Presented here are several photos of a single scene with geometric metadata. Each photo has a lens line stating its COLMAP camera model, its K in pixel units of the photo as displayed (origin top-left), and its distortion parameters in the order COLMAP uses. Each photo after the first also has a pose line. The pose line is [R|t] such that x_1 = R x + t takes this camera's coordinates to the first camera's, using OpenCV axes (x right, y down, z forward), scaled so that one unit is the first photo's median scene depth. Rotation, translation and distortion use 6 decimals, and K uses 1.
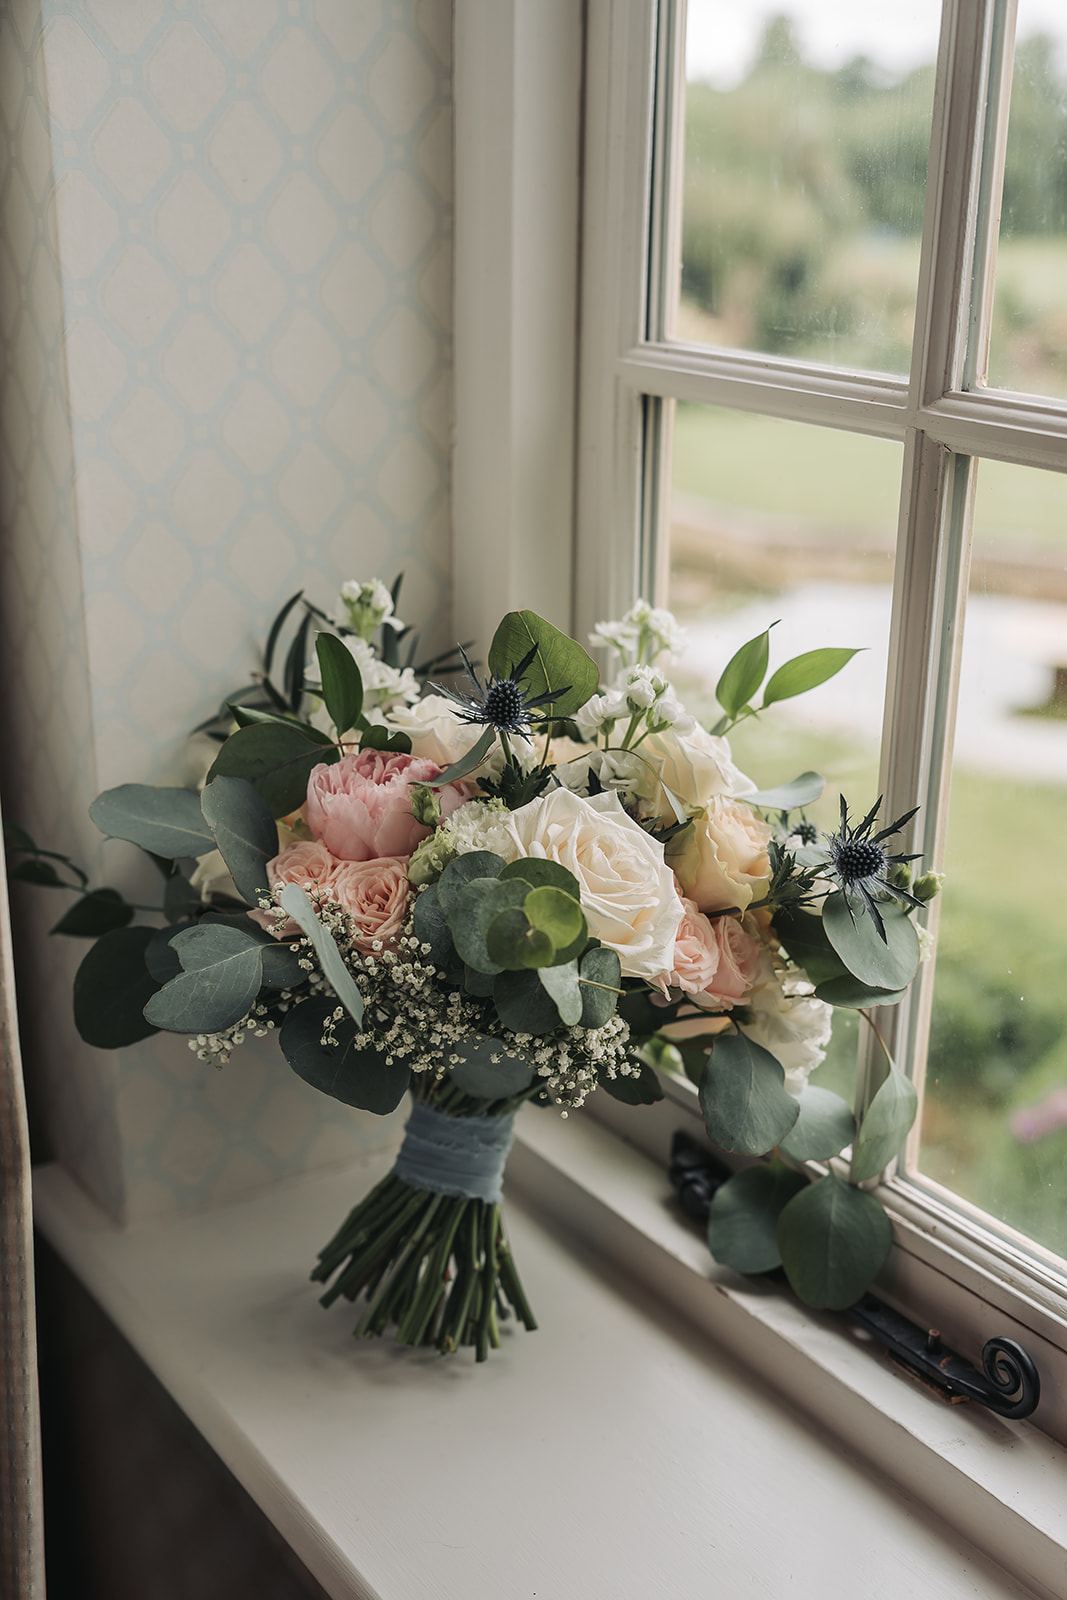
lens RADIAL K [[1892.7, 0, 533.5], [0, 1892.7, 800.0], [0, 0, 1]] dist [0.000683, -0.000050]
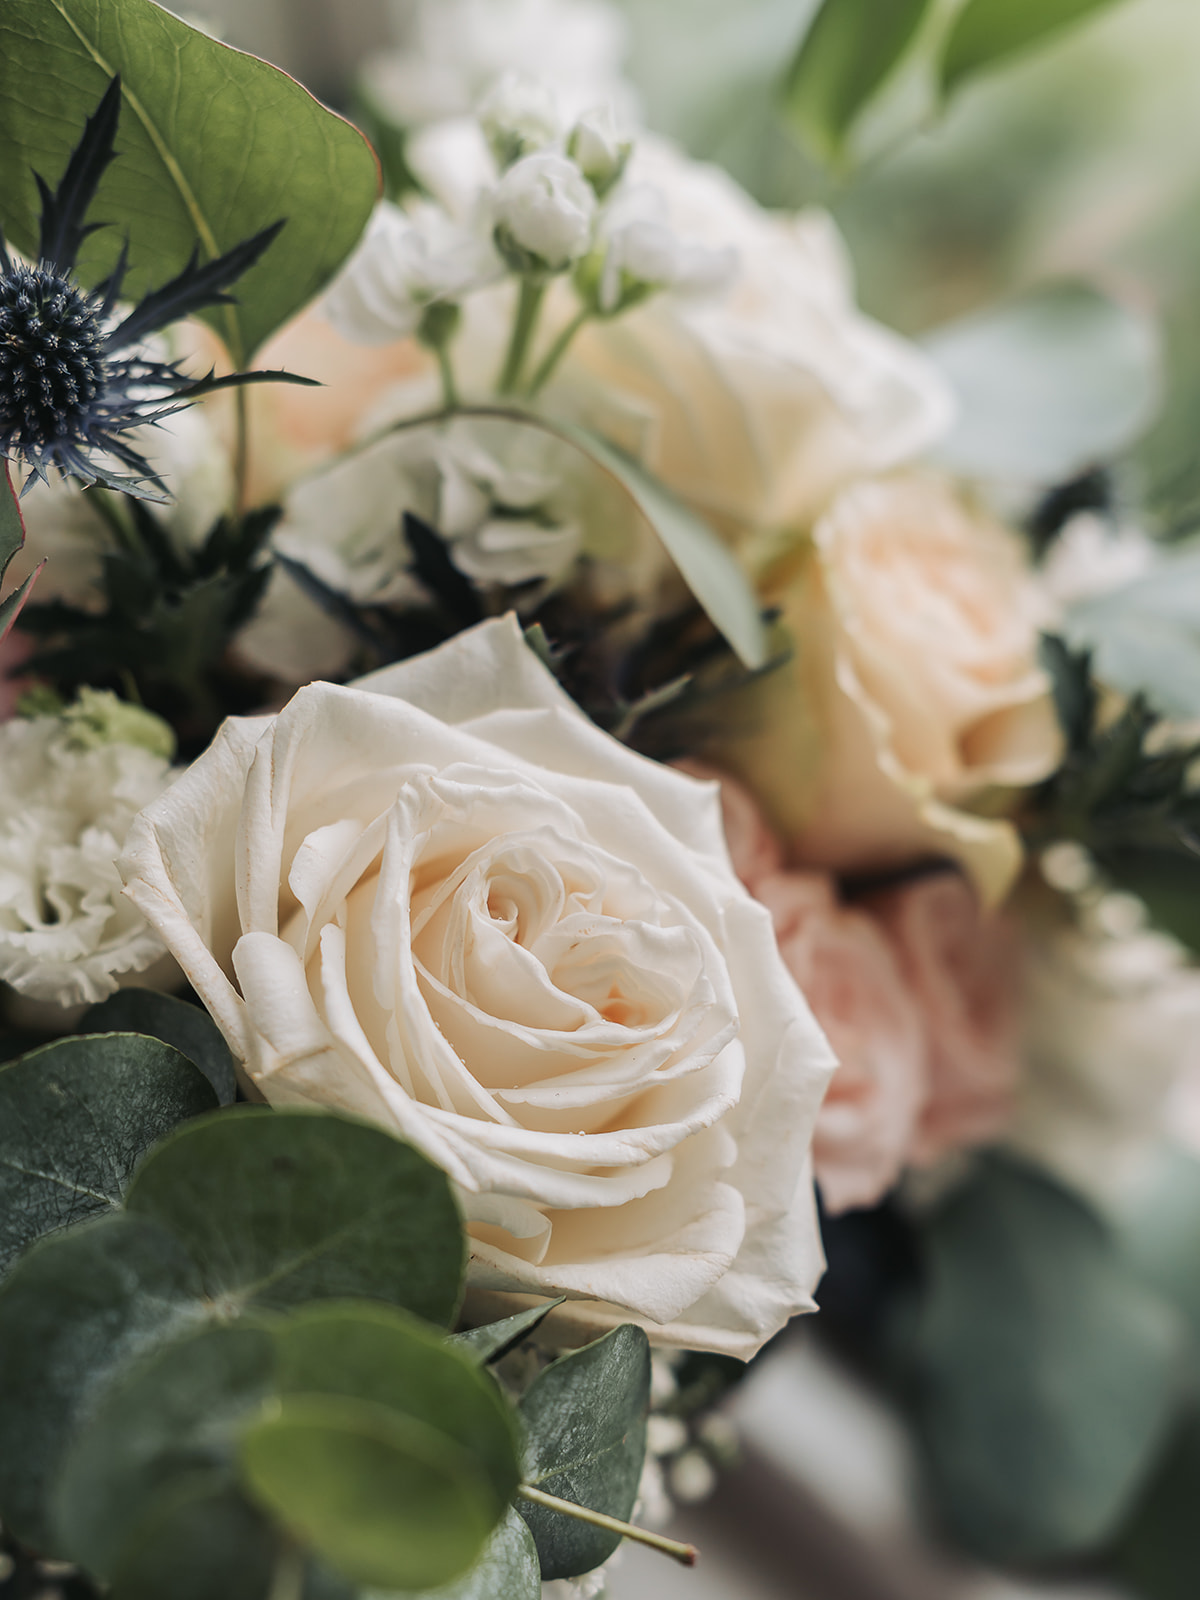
lens RADIAL K [[2254.9, 0, 600.0], [0, 2254.9, 800.0], [0, 0, 1]] dist [0.009509, 0.027774]
pose [[0.983191, -0.176705, 0.045948, 0.035172], [0.144878, 0.908202, 0.392658, -0.104337], [-0.111114, -0.379401, 0.918536, 0.671161]]
